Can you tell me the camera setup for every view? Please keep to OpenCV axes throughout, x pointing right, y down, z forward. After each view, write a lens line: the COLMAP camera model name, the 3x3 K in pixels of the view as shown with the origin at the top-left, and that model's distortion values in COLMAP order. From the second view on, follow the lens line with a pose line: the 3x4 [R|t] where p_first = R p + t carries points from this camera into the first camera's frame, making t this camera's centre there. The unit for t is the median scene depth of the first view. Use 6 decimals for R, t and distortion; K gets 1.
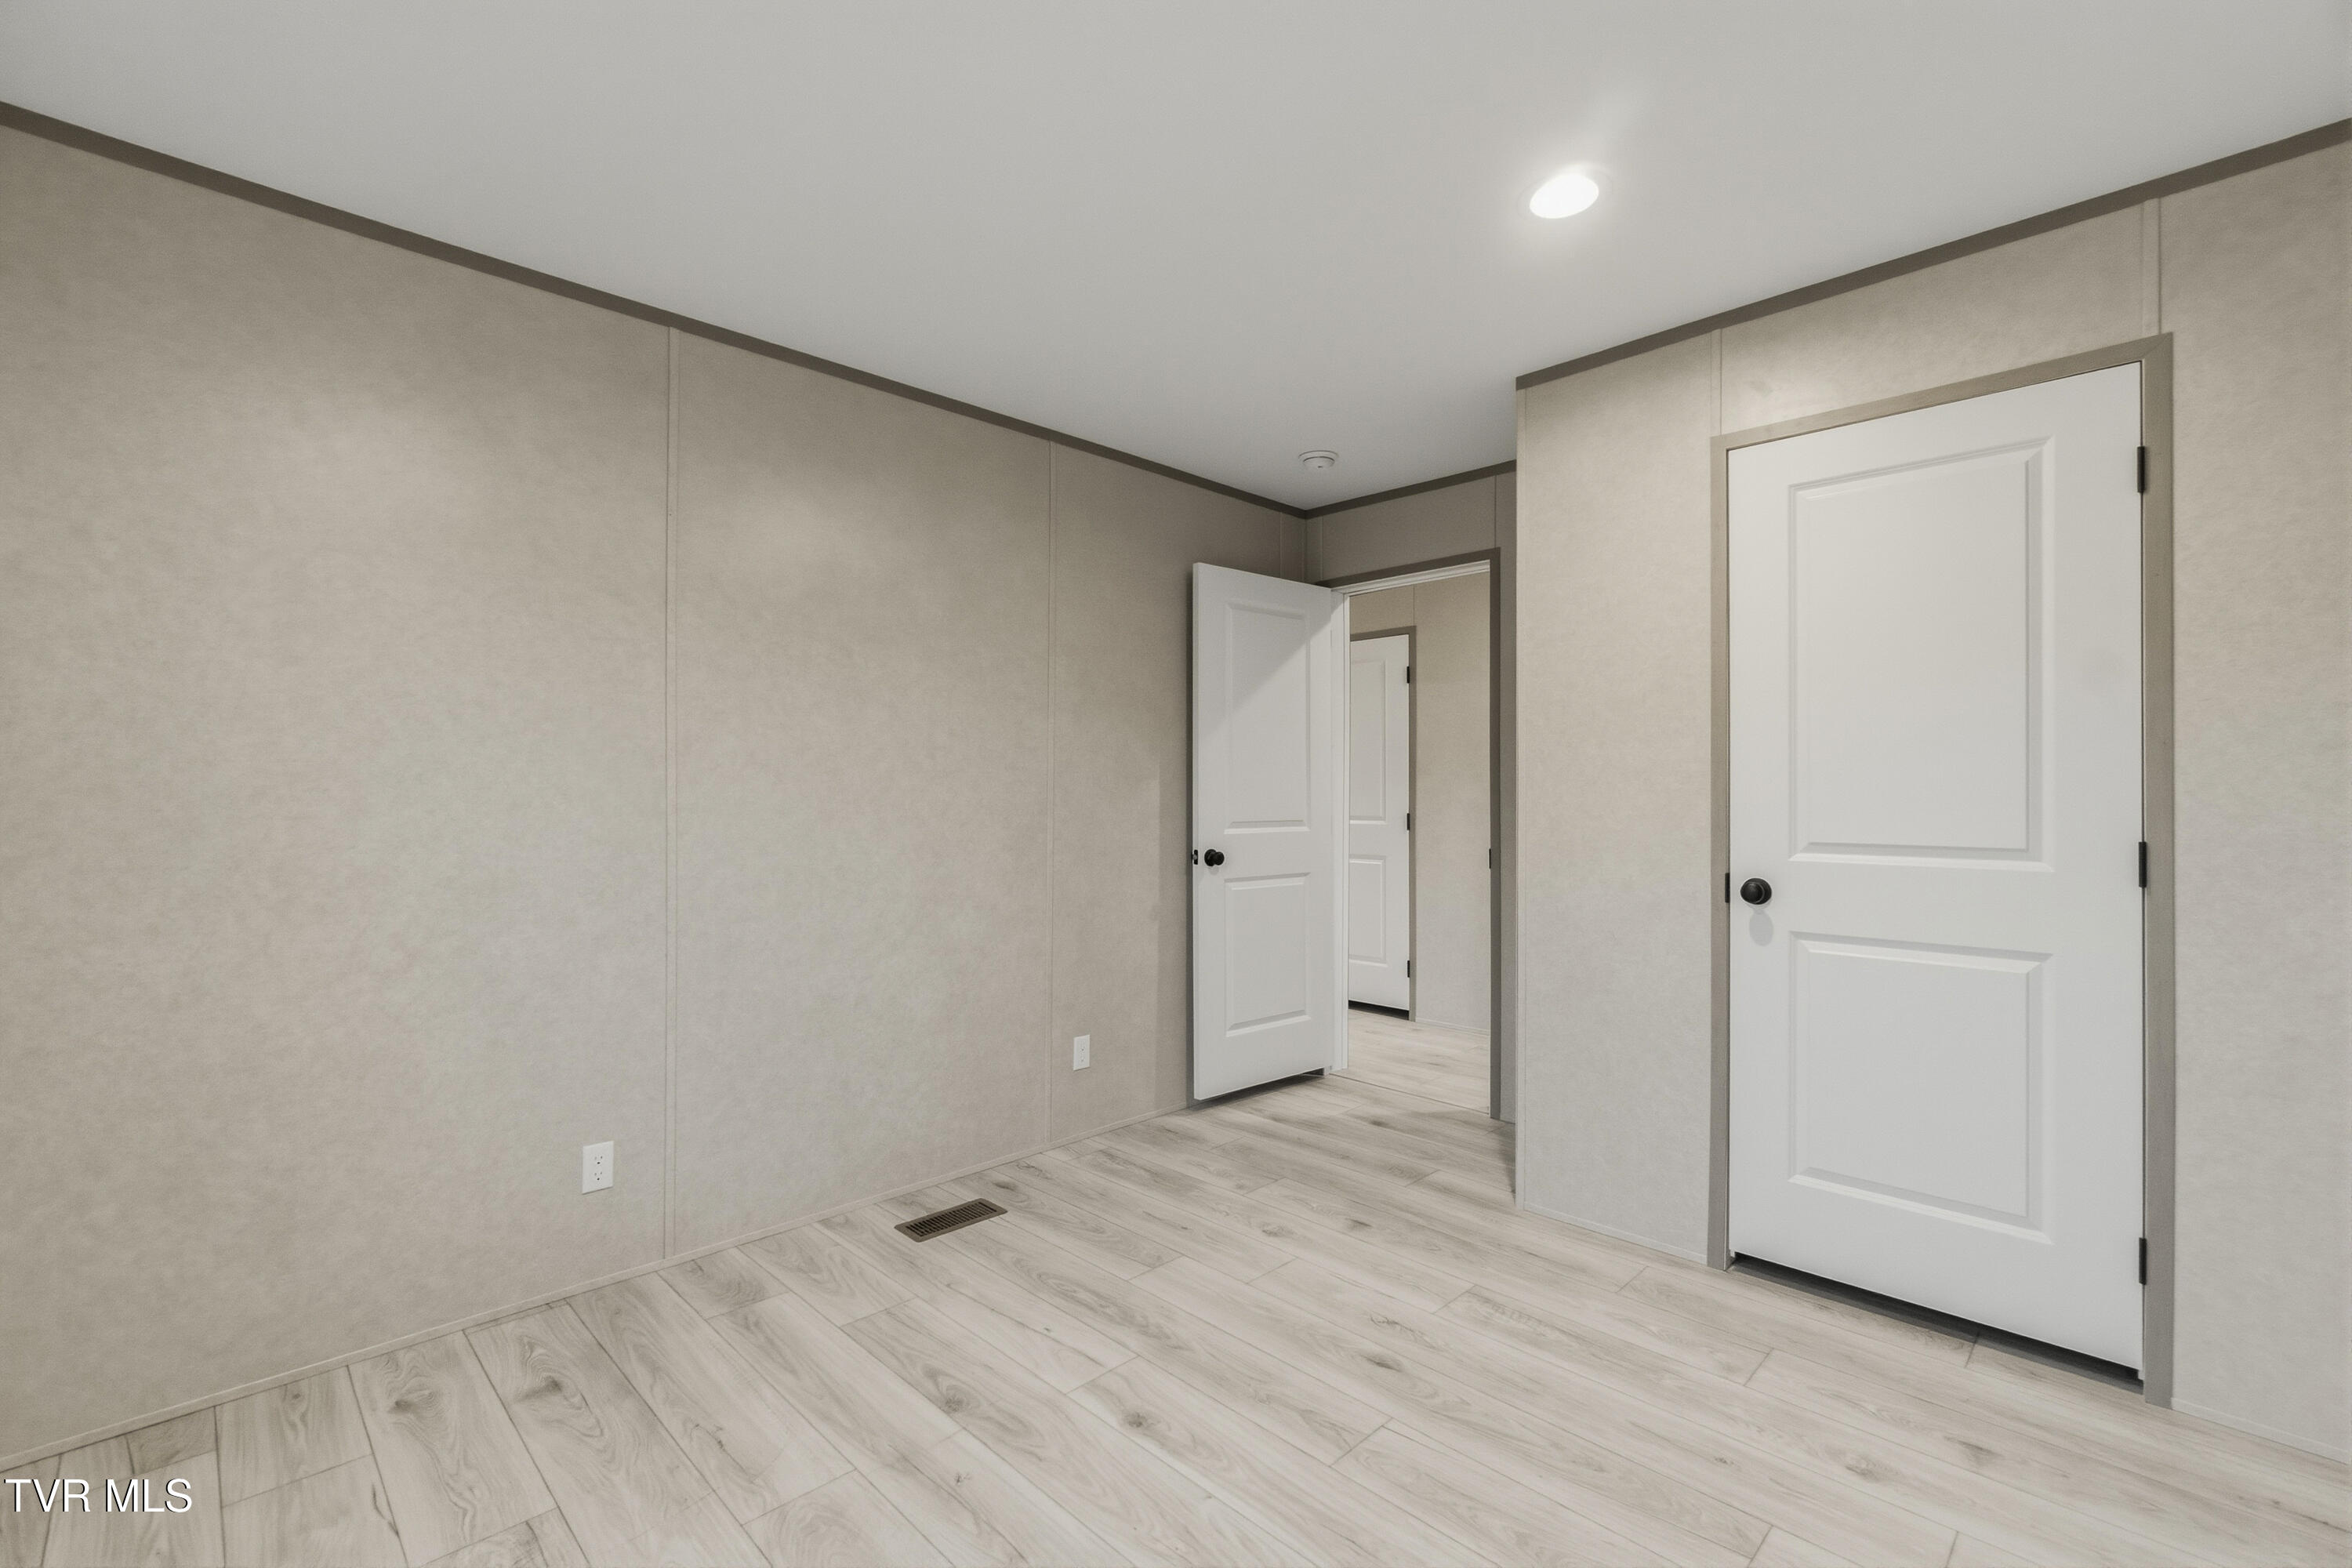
lens RADIAL K [[1018.1, 0, 1171.2], [0, 1018.1, 764.4], [0, 0, 1]] dist [-0.008940, 0.003629]
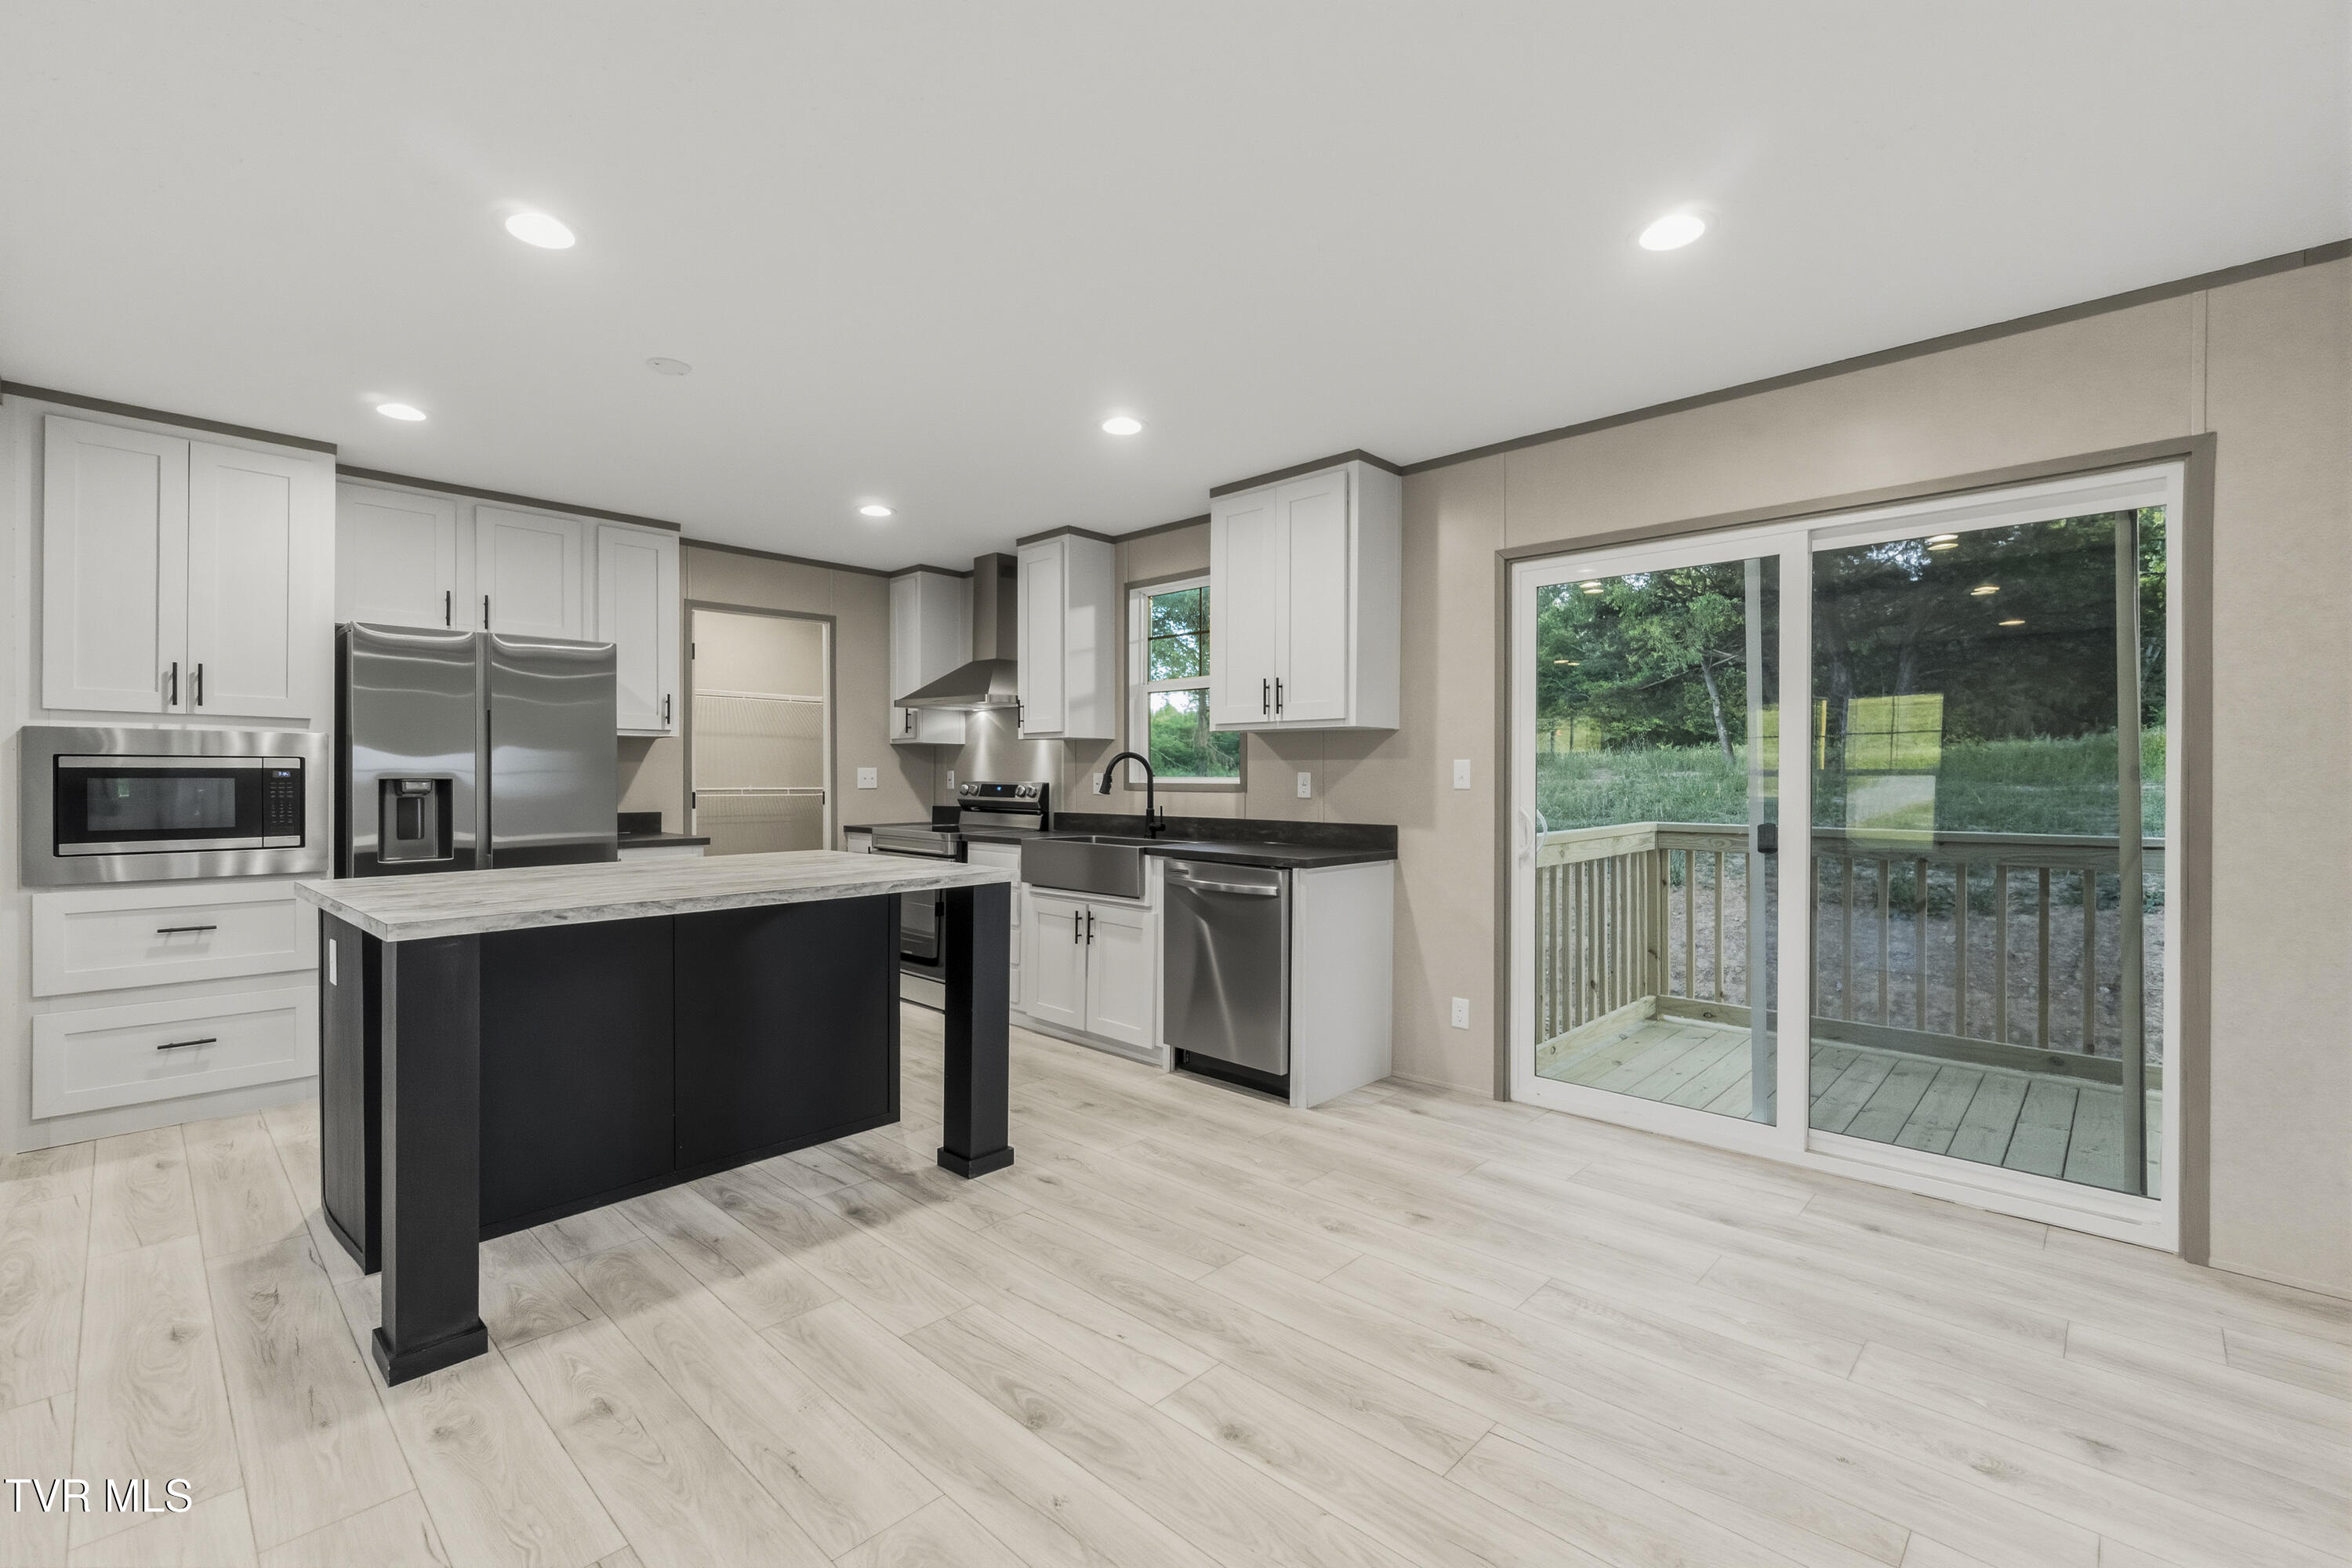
lens RADIAL K [[1018.1, 0, 1173.6], [0, 1018.1, 778.8], [0, 0, 1]] dist [-0.008940, 0.003629]
pose [[0.999531, -0.003107, 0.030480, -0.108314], [0.002198, 0.999554, 0.029798, 0.004764], [-0.030559, -0.029717, 0.999091, 0.063862]]
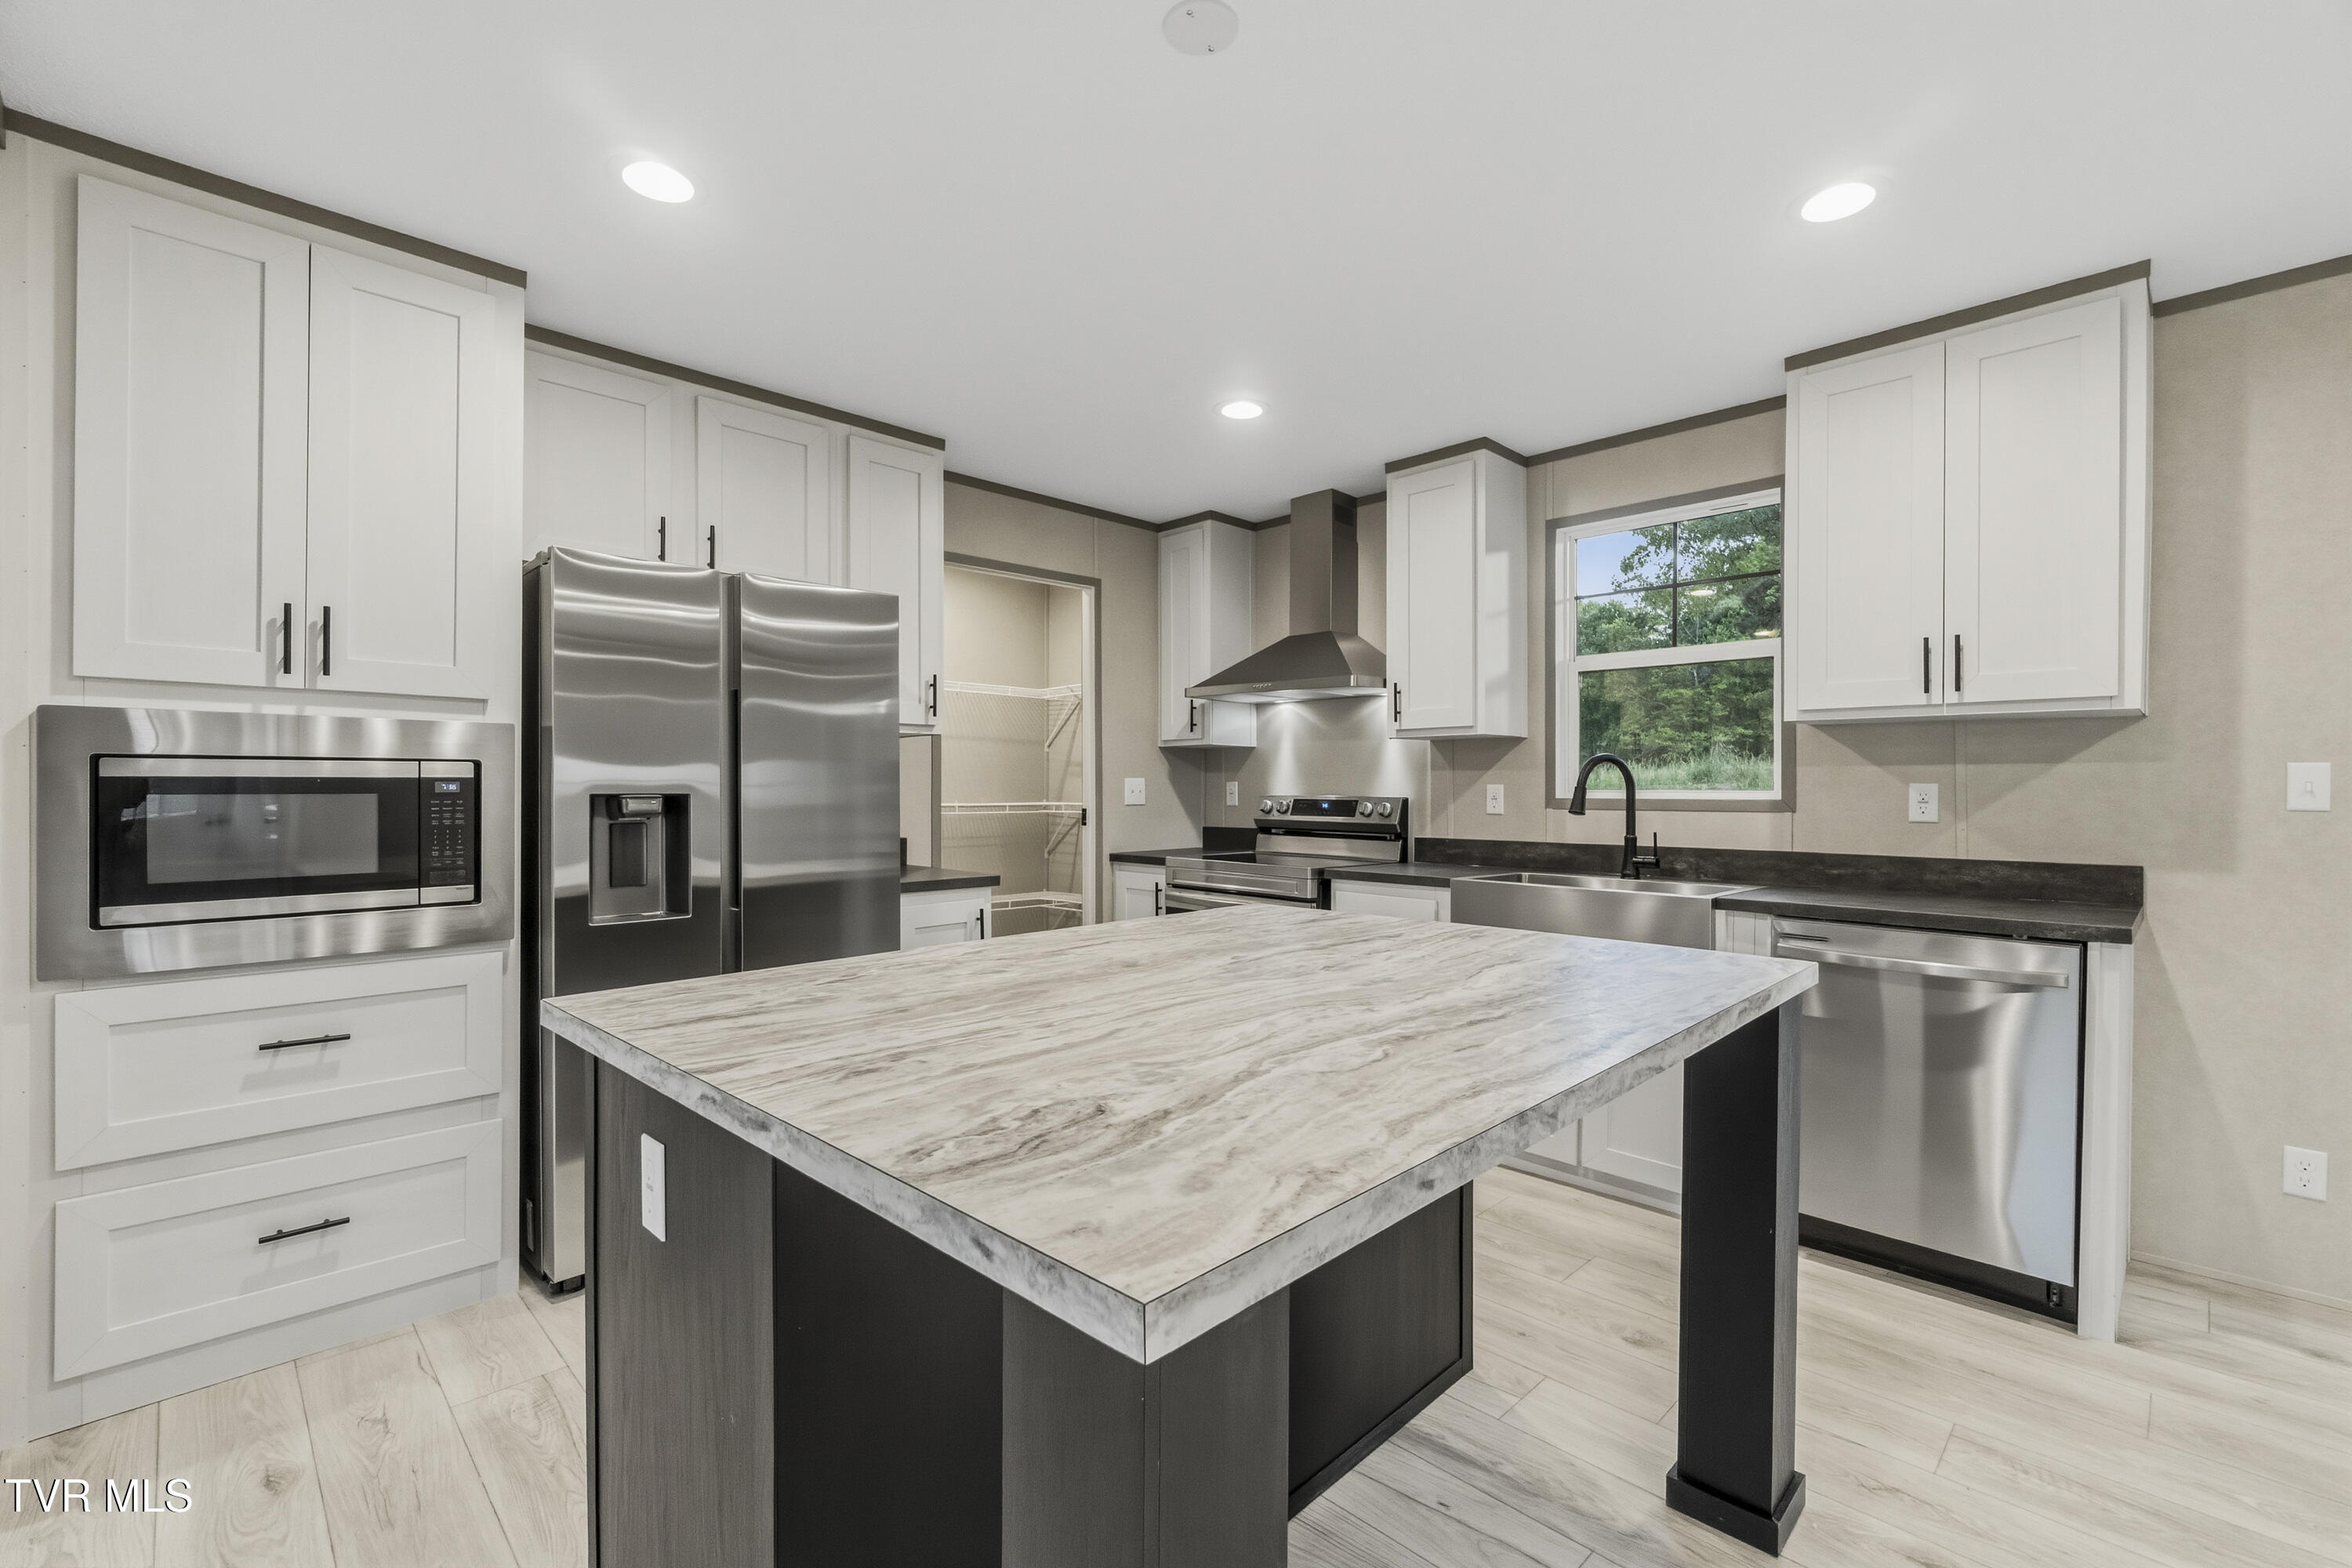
lens RADIAL K [[1018.1, 0, 1177.2], [0, 1018.1, 789.1], [0, 0, 1]] dist [-0.008940, 0.003629]
pose [[0.999992, -0.003721, -0.001288, -0.731962], [0.003755, 0.999597, 0.028153, 0.018190], [0.001183, -0.028157, 0.999603, 0.690925]]
